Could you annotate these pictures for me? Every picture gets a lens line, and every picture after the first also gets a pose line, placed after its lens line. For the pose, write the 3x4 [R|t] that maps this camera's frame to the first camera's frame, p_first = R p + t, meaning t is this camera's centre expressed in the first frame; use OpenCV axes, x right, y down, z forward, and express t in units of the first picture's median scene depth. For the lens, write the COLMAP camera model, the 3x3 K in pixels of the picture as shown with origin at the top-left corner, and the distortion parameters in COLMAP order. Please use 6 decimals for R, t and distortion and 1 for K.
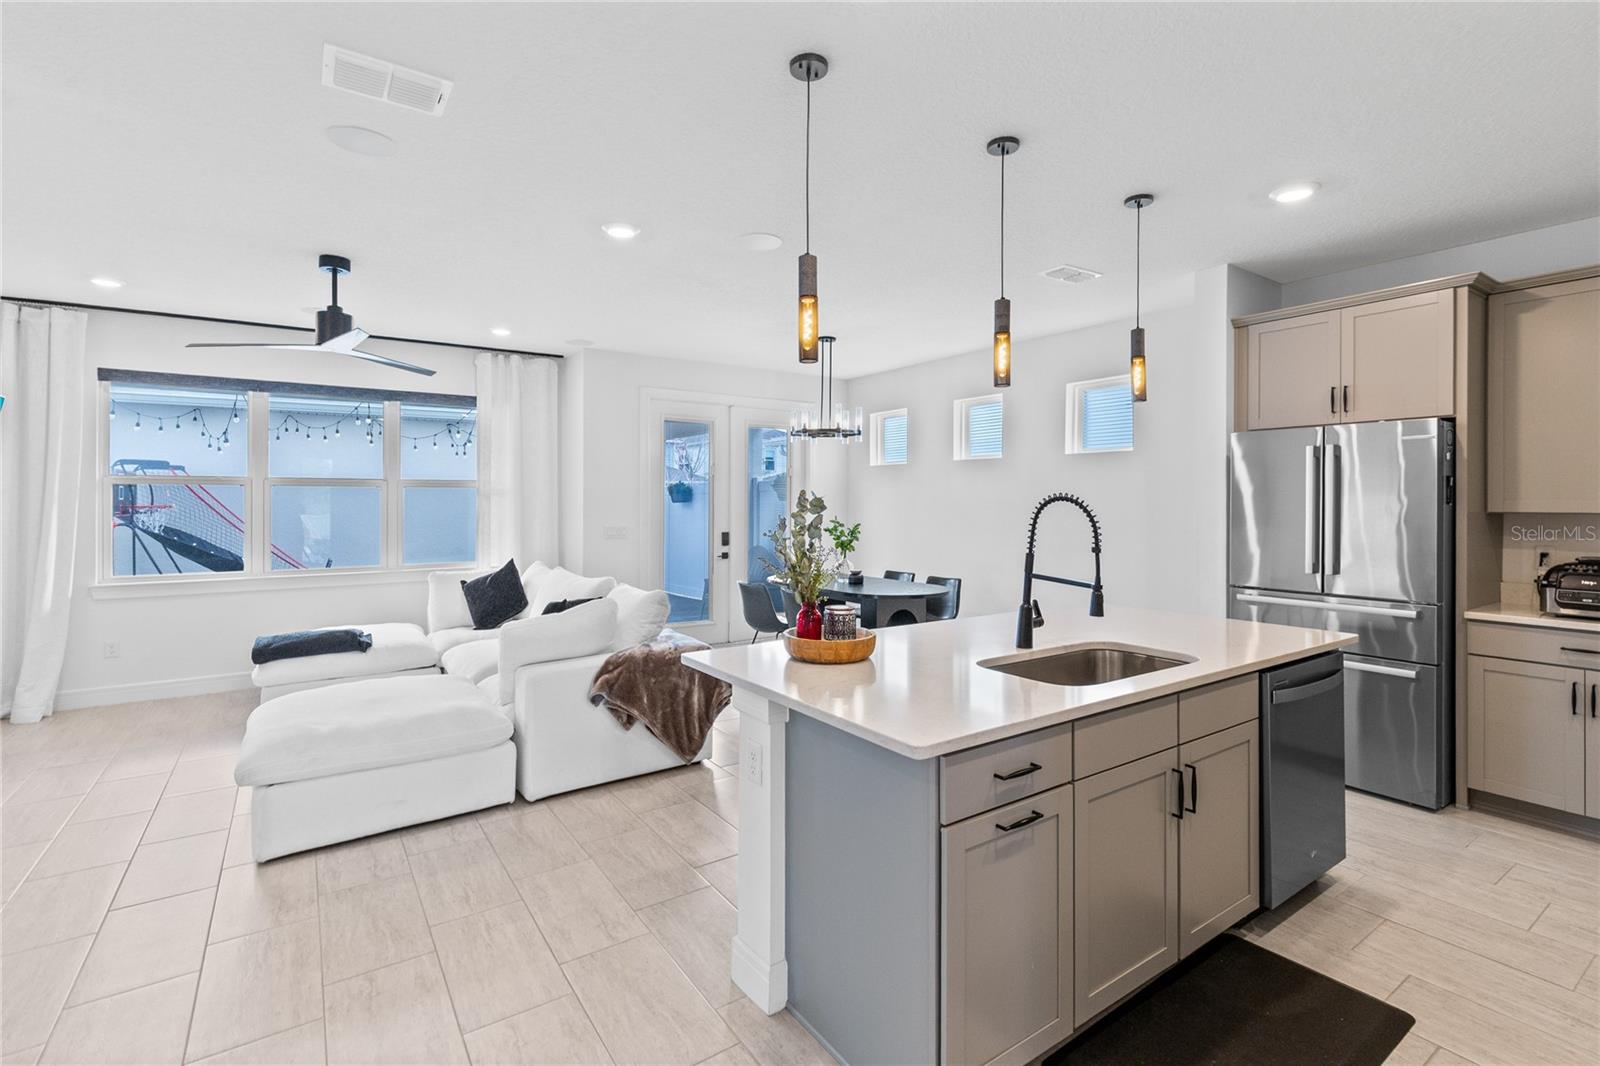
lens RADIAL K [[734.9, 0, 799.1], [0, 734.9, 503.2], [0, 0, 1]] dist [0.009527, -0.001290]
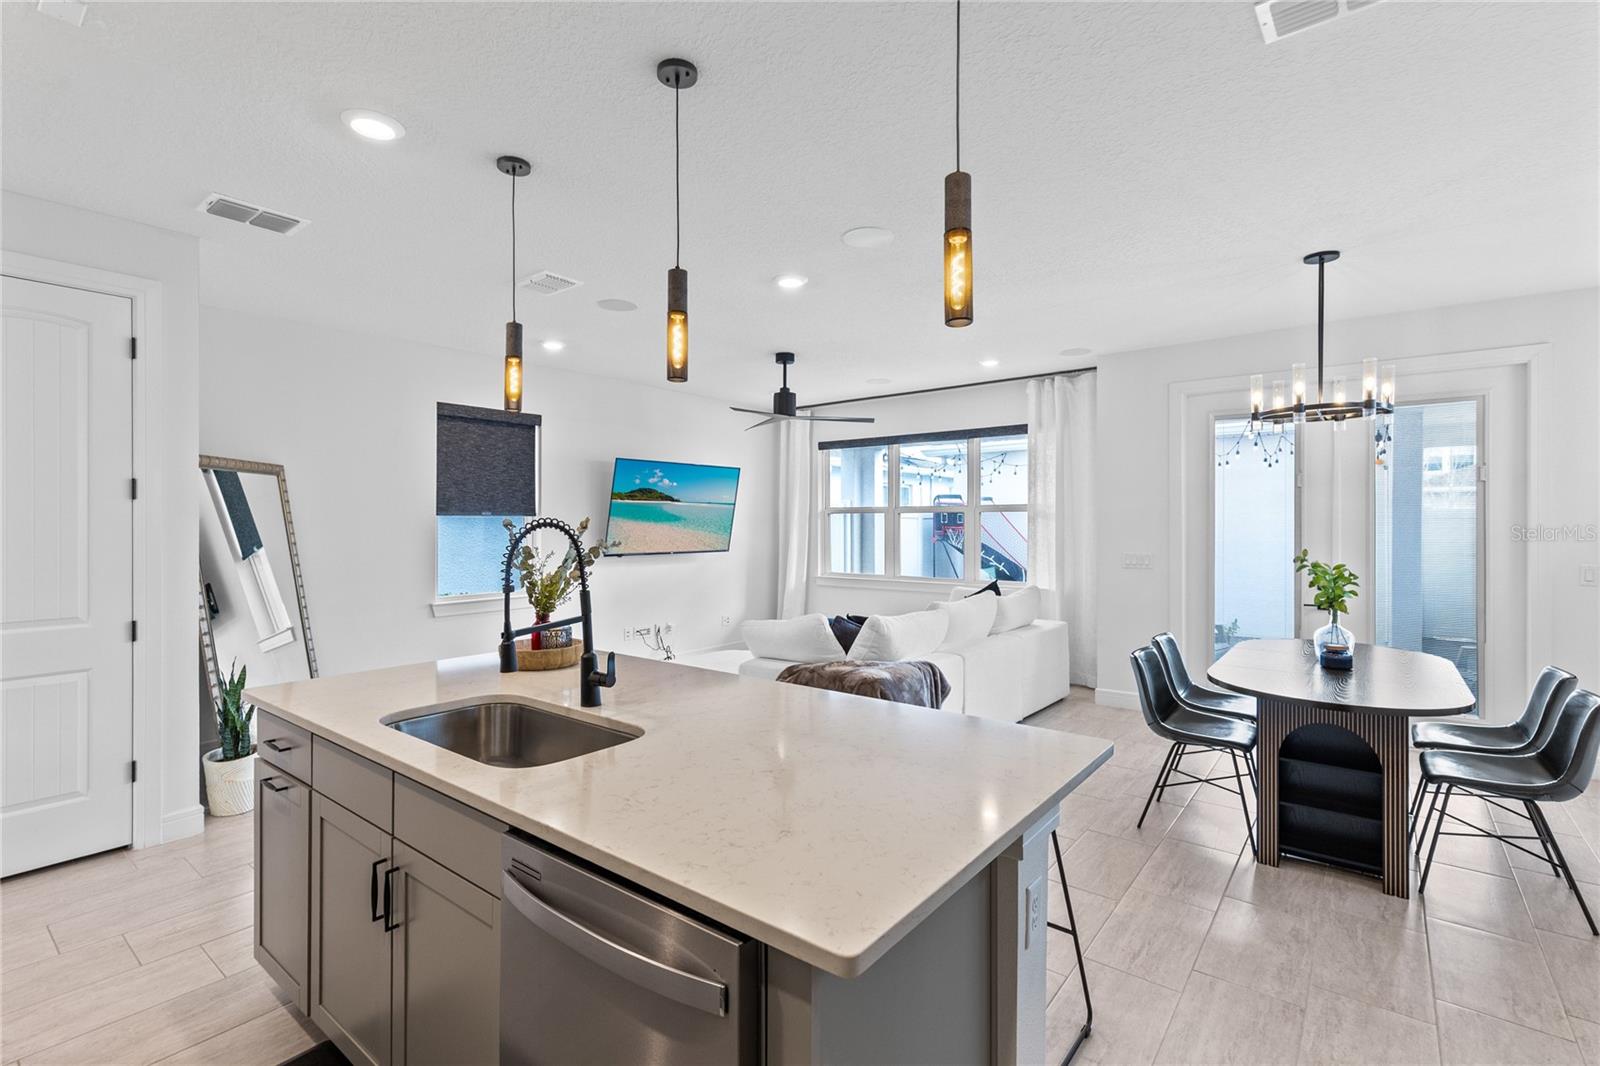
lens RADIAL K [[734.9, 0, 801.7], [0, 734.9, 527.3], [0, 0, 1]] dist [0.009527, -0.001290]
pose [[0.304443, 0.004253, -0.952521, 0.619527], [0.000349, 0.999989, 0.004576, -0.003323], [0.952530, -0.001726, 0.304439, 0.502825]]
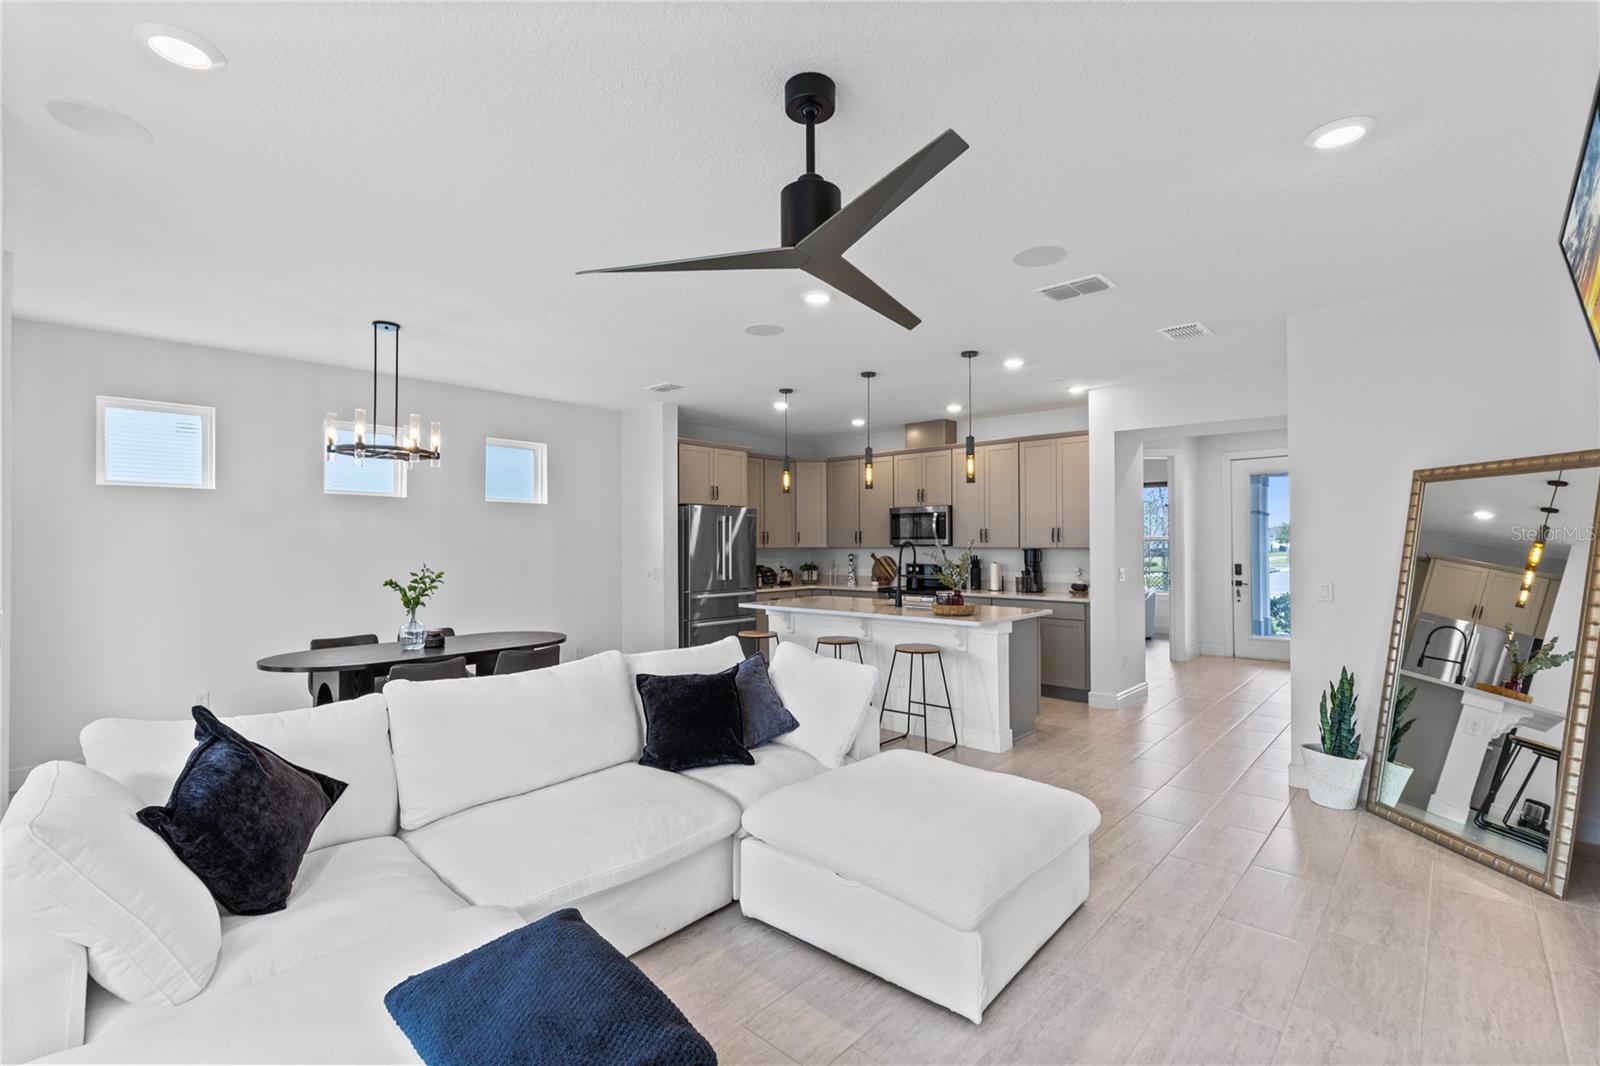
lens RADIAL K [[715.8, 0, 803.6], [0, 715.8, 532.4], [0, 0, 1]] dist [-0.000127, -0.000408]
pose [[-0.224545, 0.015099, 0.974347, -0.951050], [0.003708, 0.999886, -0.014640, -0.004217], [-0.974457, 0.000326, -0.224575, 0.940443]]
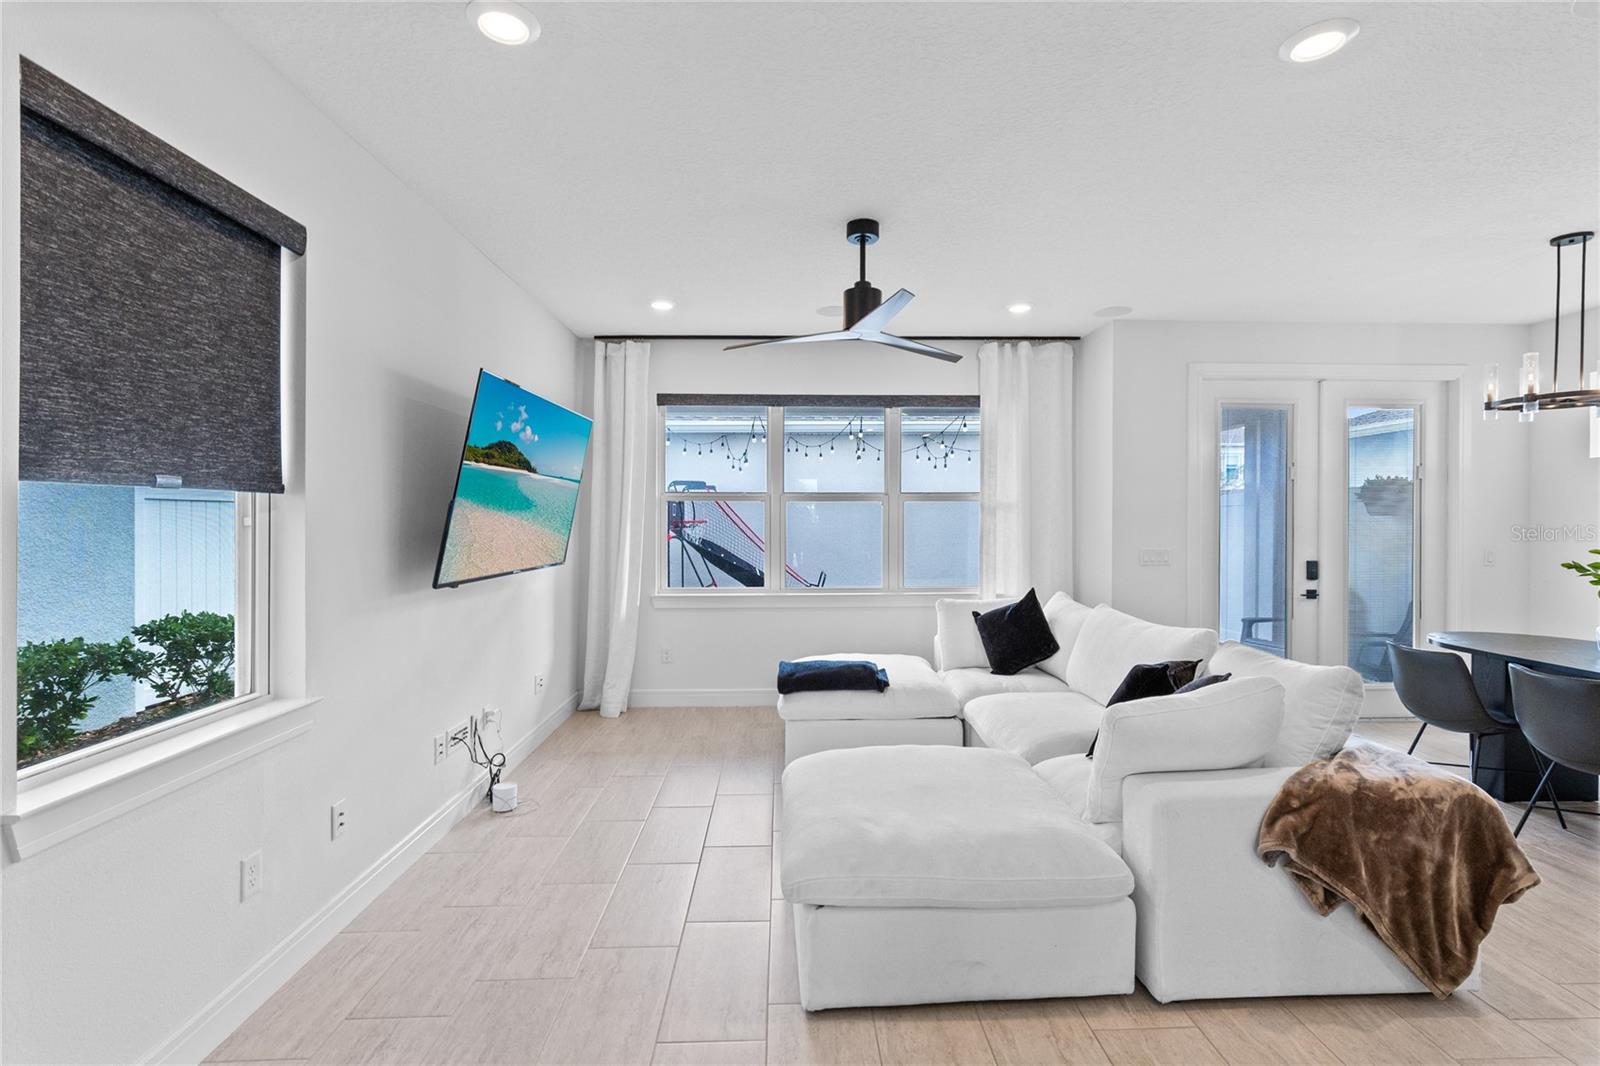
lens RADIAL K [[734.9, 0, 808.6], [0, 734.9, 524.1], [0, 0, 1]] dist [0.009527, -0.001290]
pose [[0.845735, 0.005260, -0.533578, -0.199361], [-0.001558, 0.999971, 0.007388, -0.000544], [0.533601, -0.005417, 0.845719, 0.223428]]
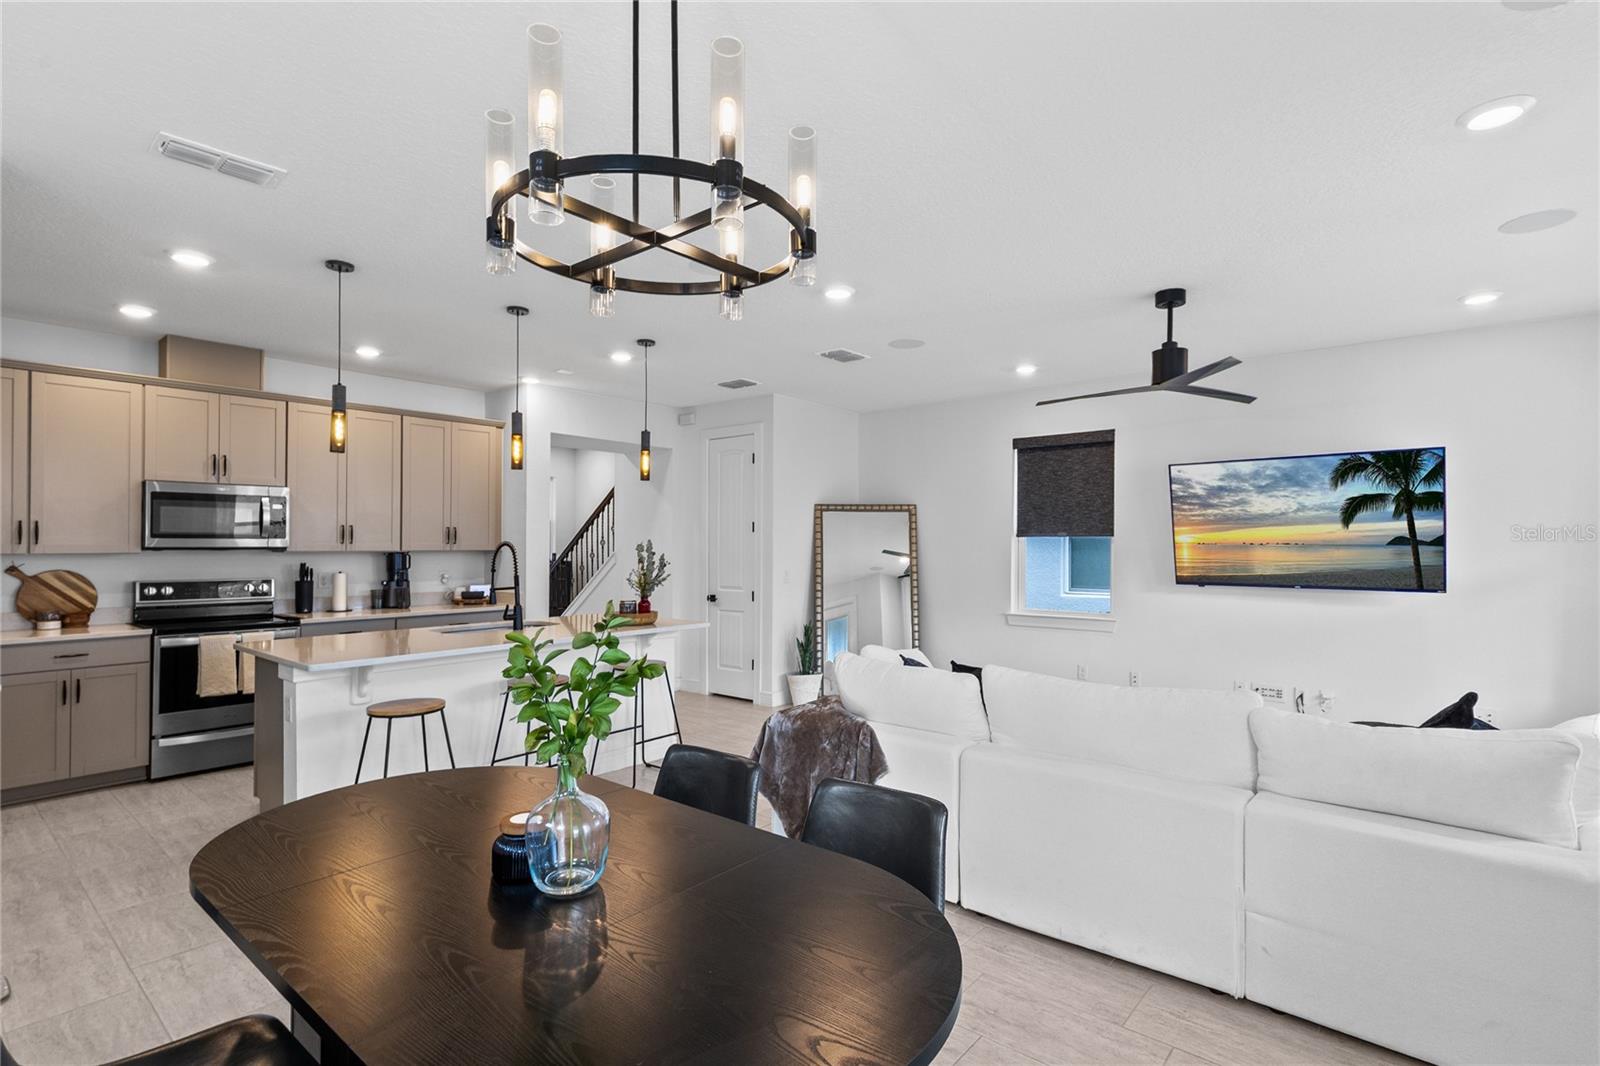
lens RADIAL K [[773.1, 0, 814.8], [0, 773.1, 537.8], [0, 0, 1]] dist [0.008582, 0.000833]
pose [[-0.959548, -0.002977, -0.281529, 0.086127], [-0.000685, 0.999966, -0.008237, -0.004063], [0.281543, -0.007711, -0.959517, 1.543769]]
